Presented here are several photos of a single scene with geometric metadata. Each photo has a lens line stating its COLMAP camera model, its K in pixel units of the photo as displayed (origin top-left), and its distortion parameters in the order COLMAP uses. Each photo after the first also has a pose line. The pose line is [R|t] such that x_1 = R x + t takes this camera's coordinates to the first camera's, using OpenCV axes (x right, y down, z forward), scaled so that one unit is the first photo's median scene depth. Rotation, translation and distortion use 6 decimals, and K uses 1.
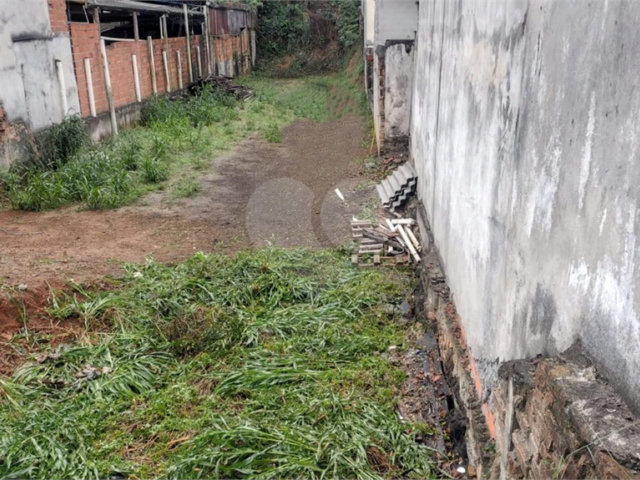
lens RADIAL K [[558.6, 0, 320.0], [0, 558.6, 240.0], [0, 0, 1]] dist [0.097254, -0.149347]
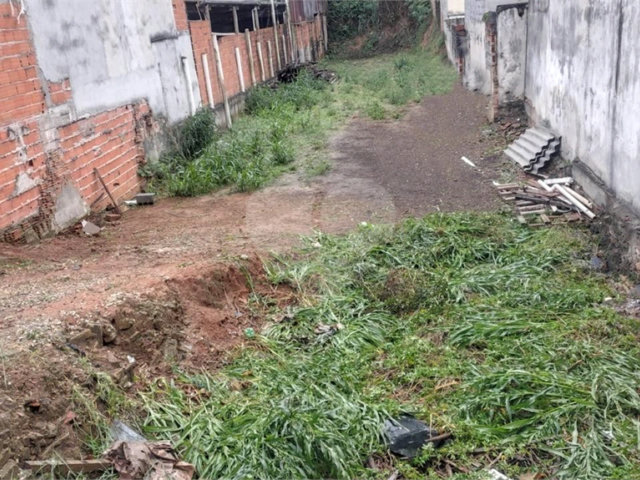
lens RADIAL K [[552.0, 0, 321.9], [0, 552.0, 218.9], [0, 0, 1]] dist [0.112710, -0.139011]
pose [[0.992168, -0.058470, -0.110383, -0.138302], [0.058168, 0.998289, -0.005963, 0.013251], [0.110543, -0.000504, 0.993871, -0.030853]]
